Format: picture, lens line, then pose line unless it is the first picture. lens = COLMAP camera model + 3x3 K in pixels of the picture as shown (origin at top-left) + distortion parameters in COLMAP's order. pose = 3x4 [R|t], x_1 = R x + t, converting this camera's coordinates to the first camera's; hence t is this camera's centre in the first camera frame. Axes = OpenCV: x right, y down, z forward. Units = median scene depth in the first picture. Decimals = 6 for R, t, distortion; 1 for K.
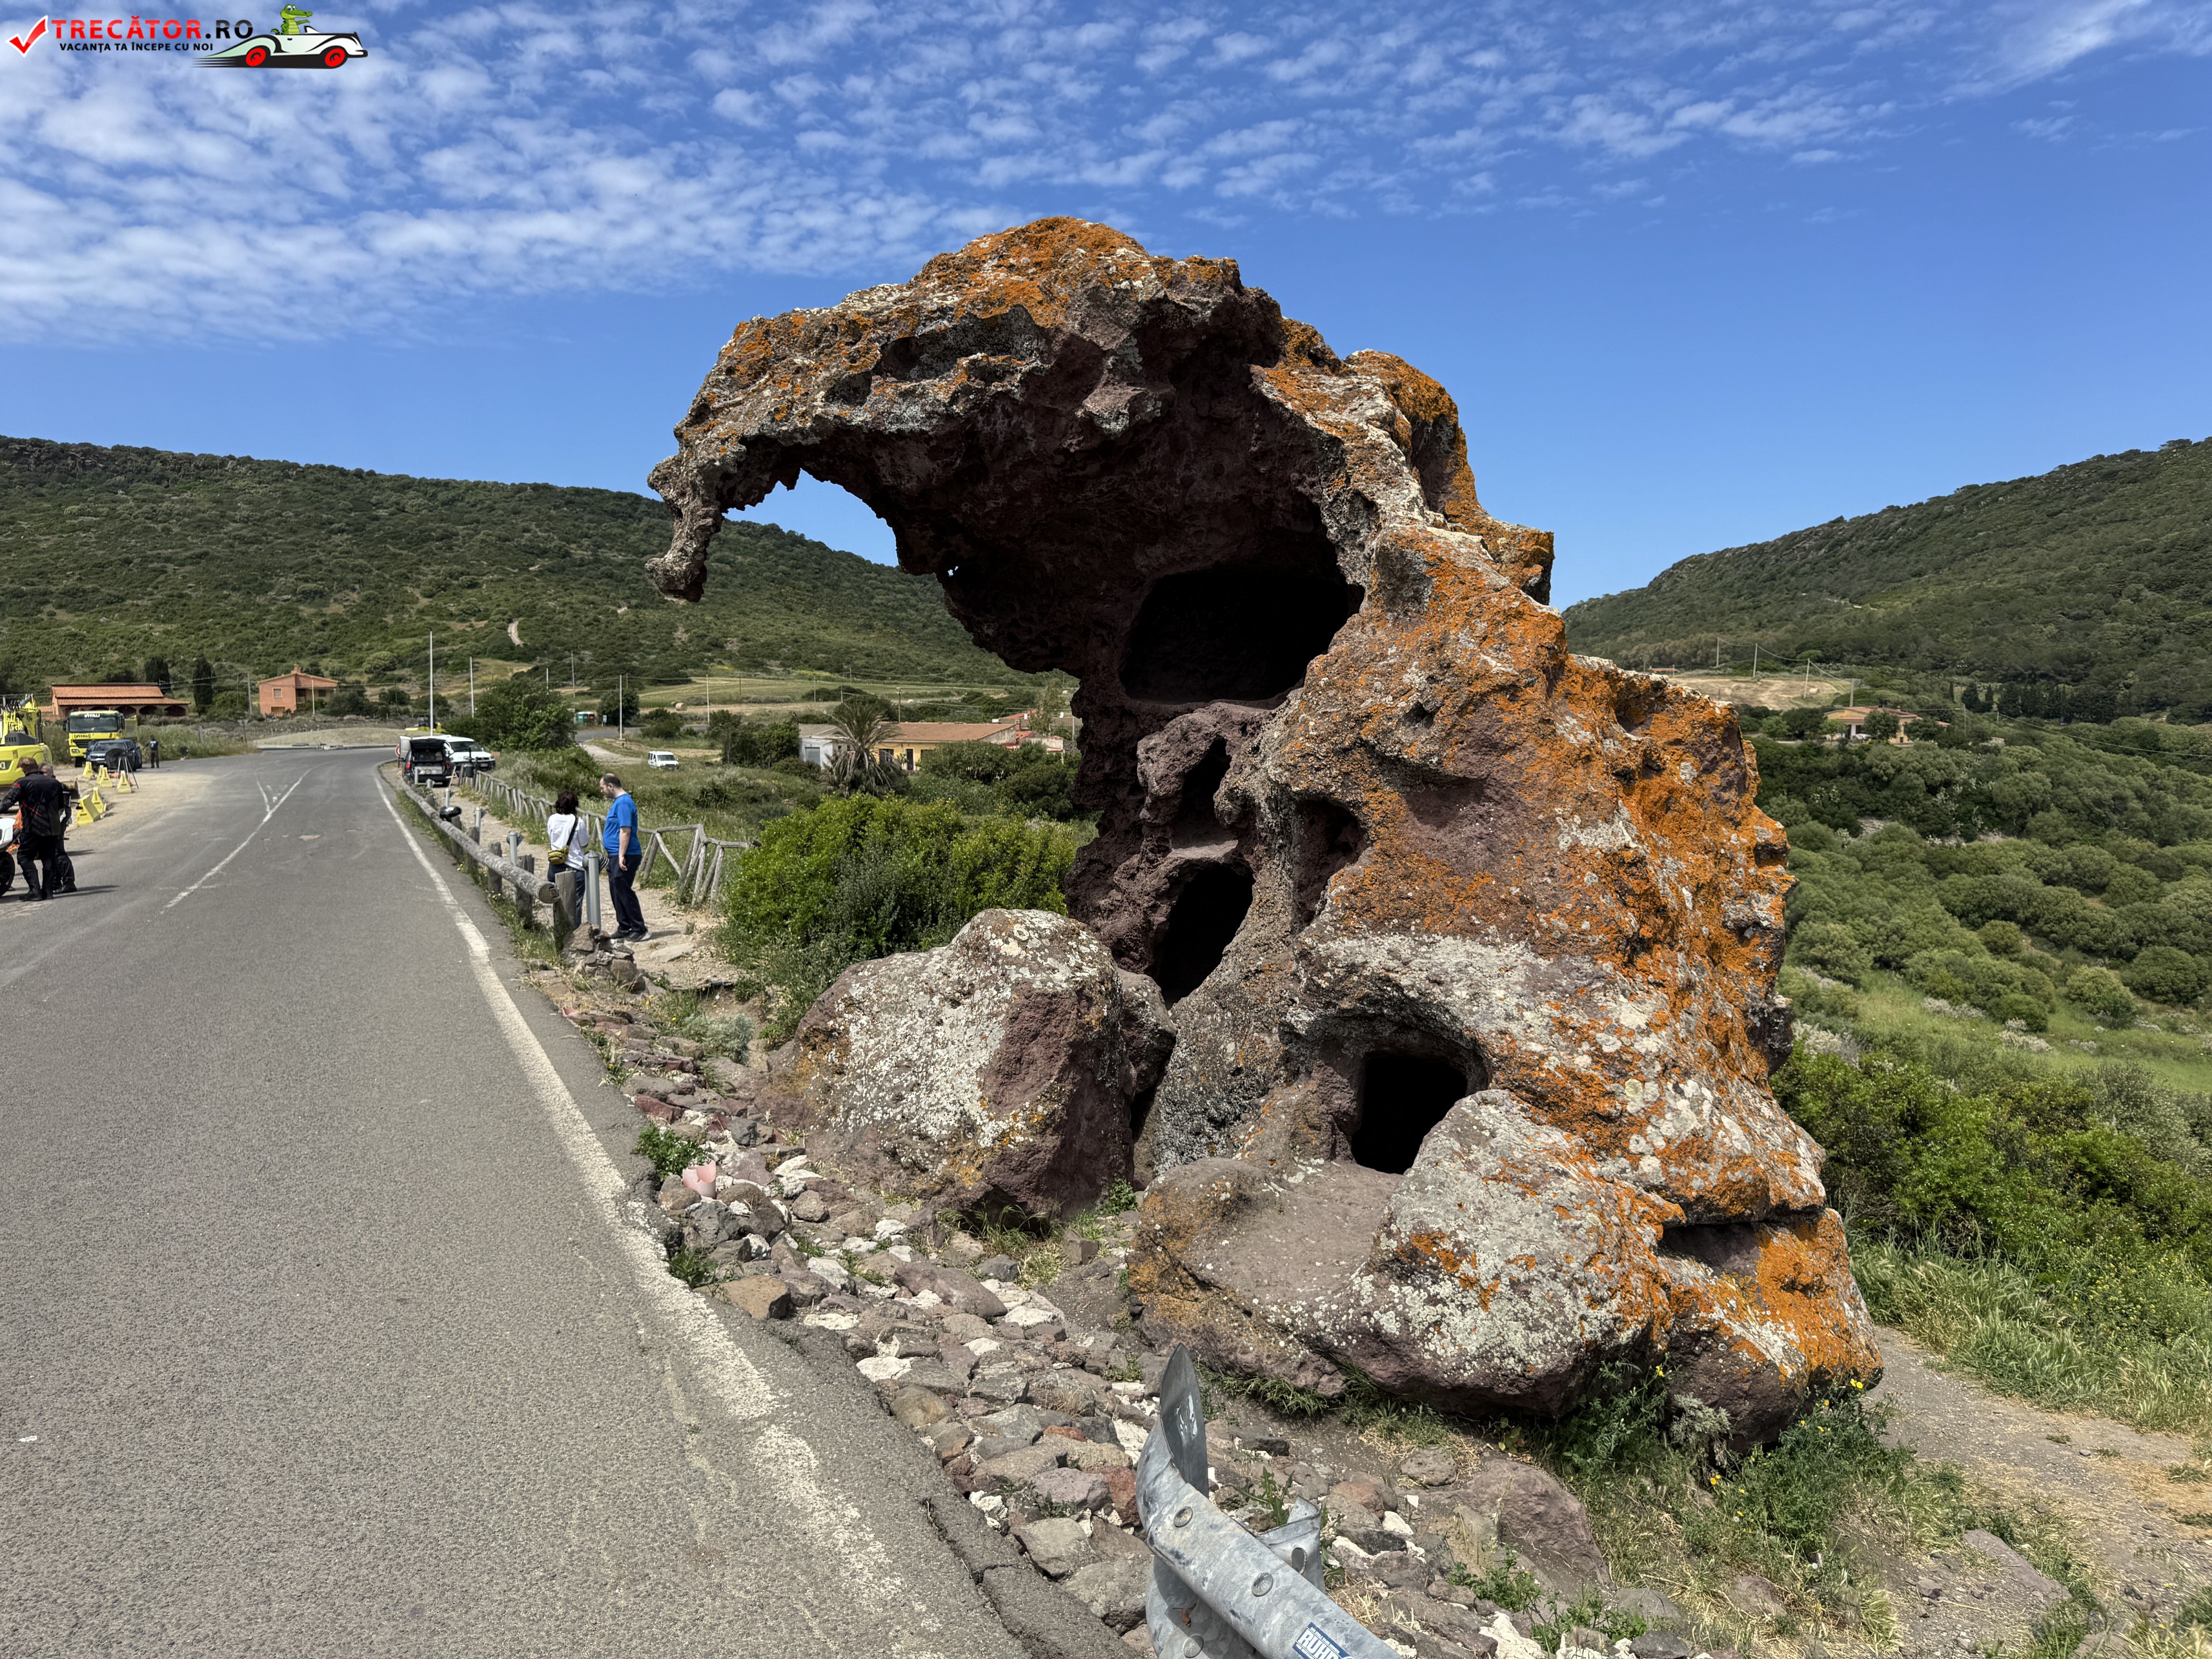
lens RADIAL K [[1567.2, 0, 1106.0], [0, 1567.2, 829.5], [0, 0, 1]] dist [0.043639, -0.063040]
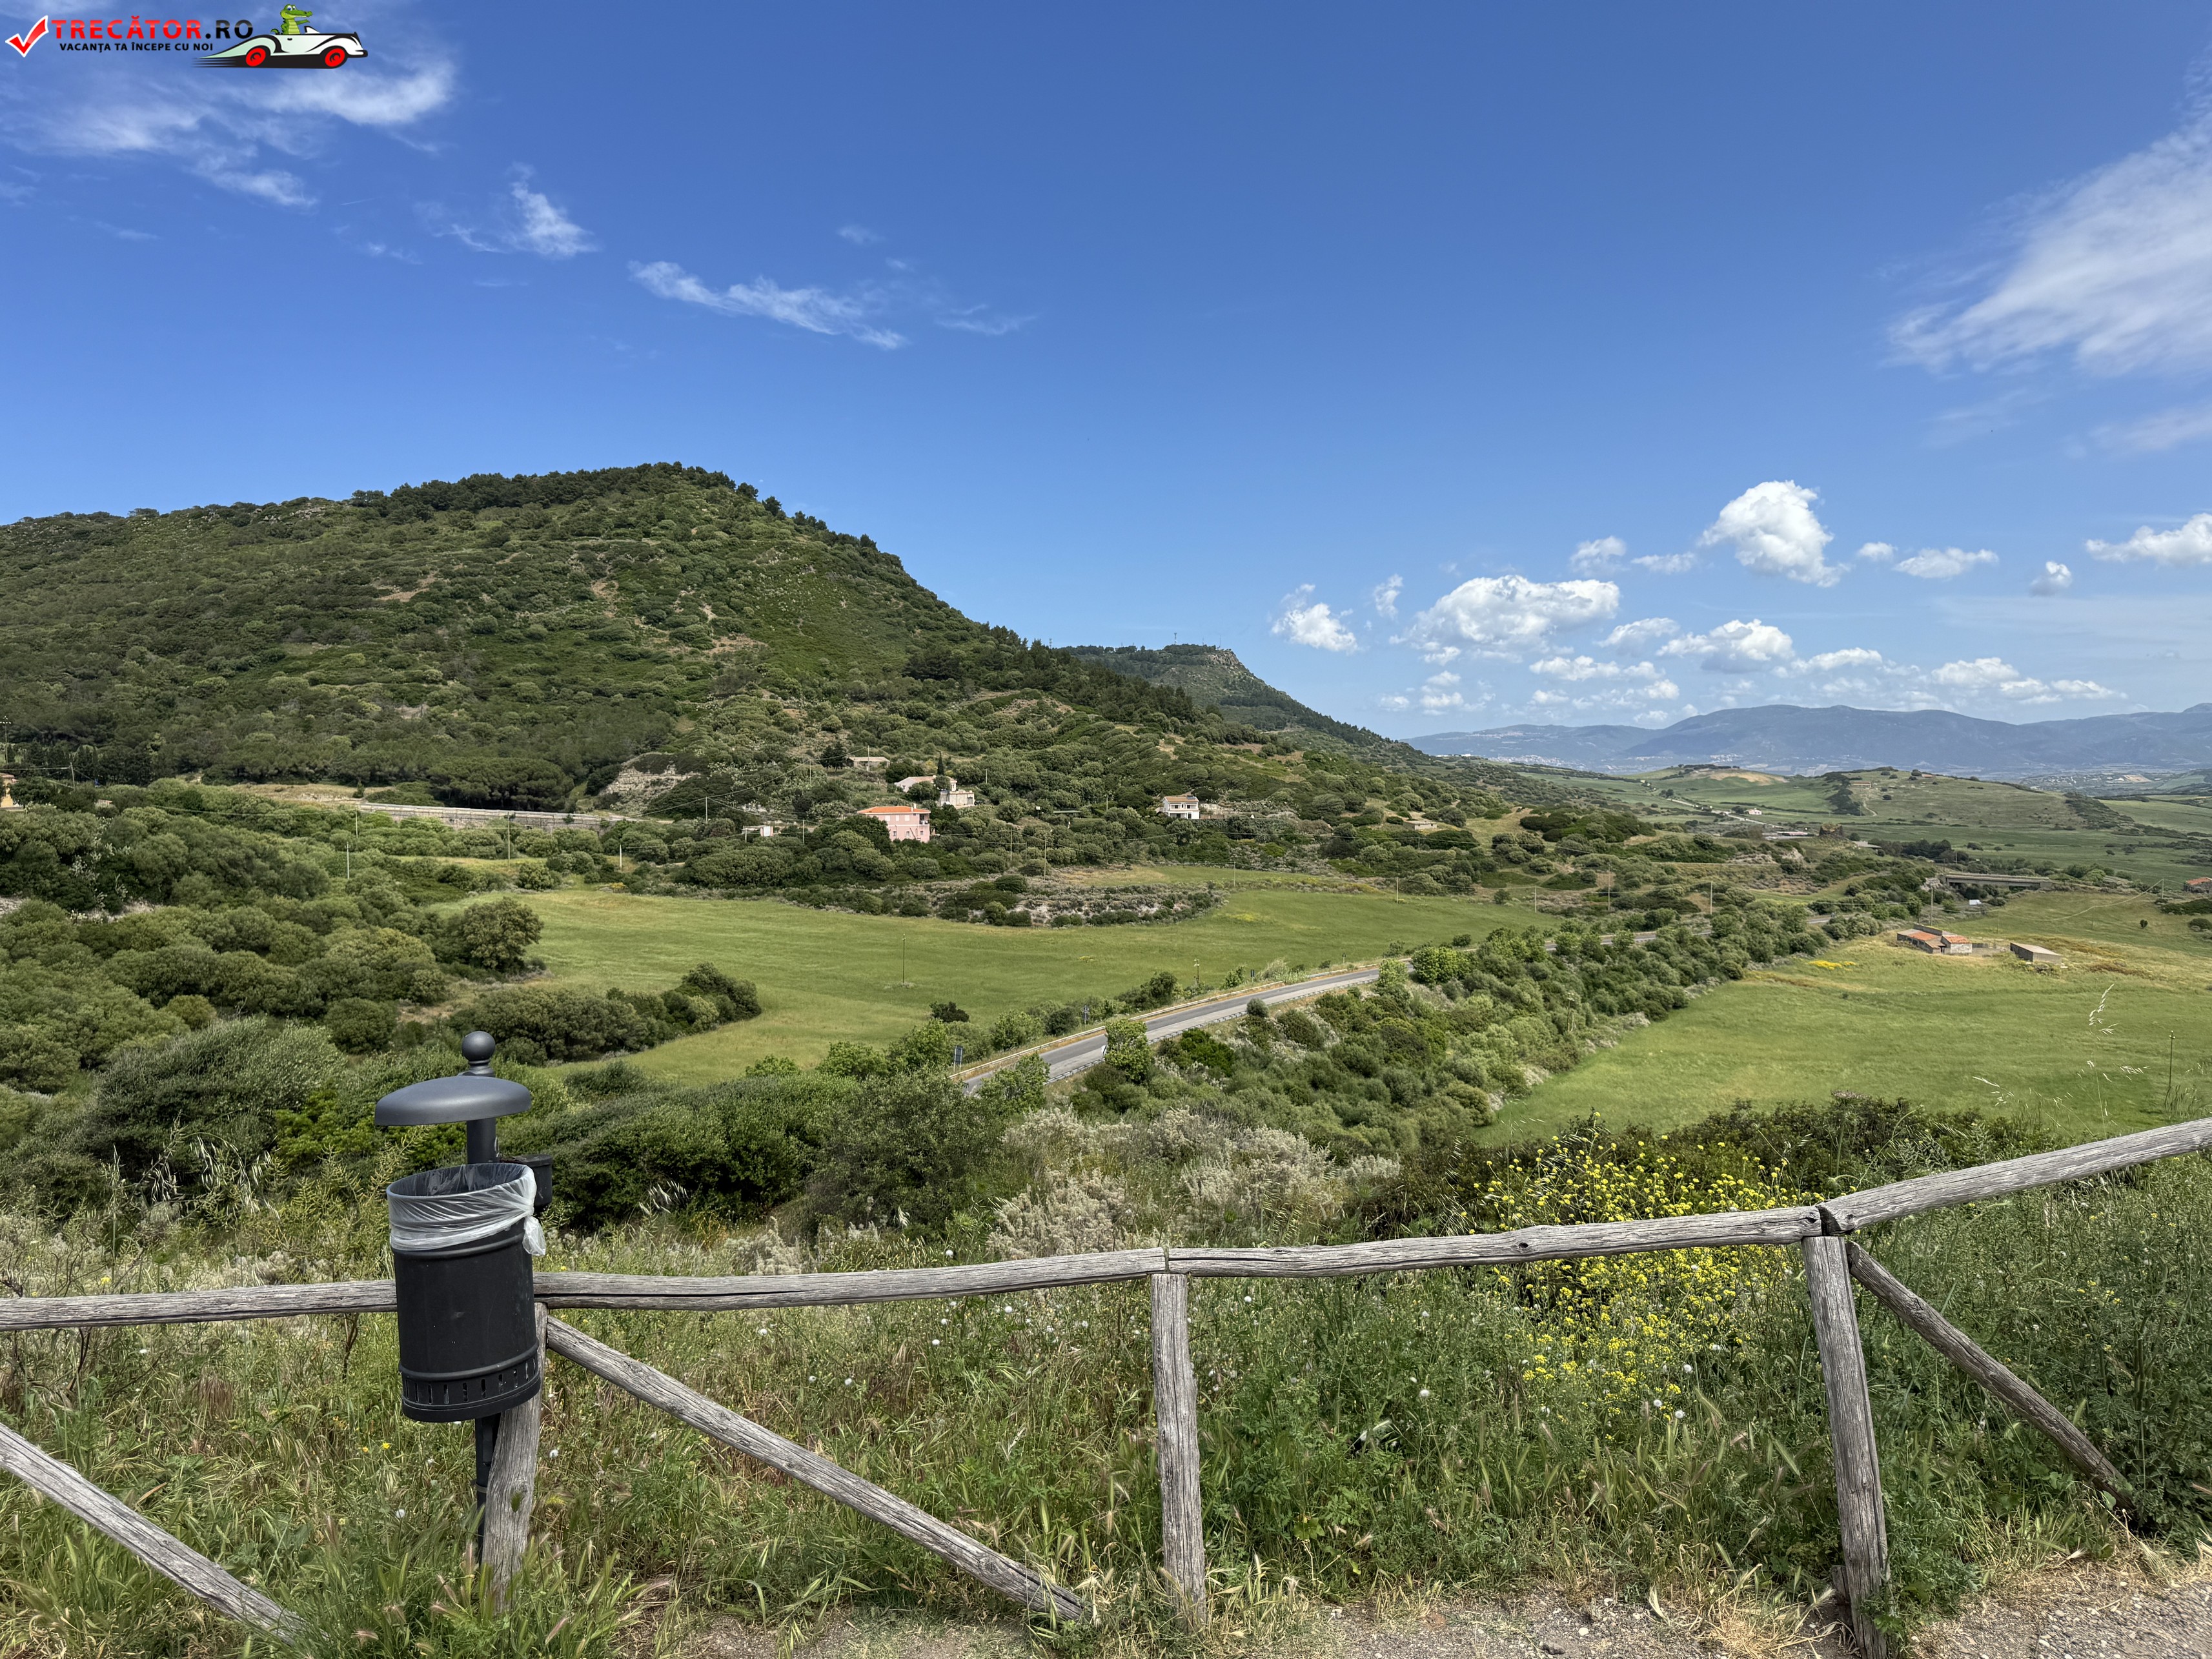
lens RADIAL K [[1544.3, 0, 1103.4], [0, 1544.3, 832.5], [0, 0, 1]] dist [0.123767, -0.180915]
pose [[0.395055, -0.040255, 0.917775, -0.053540], [0.076801, 0.996989, 0.010671, -0.004776], [-0.915442, 0.066270, 0.396957, 0.120991]]
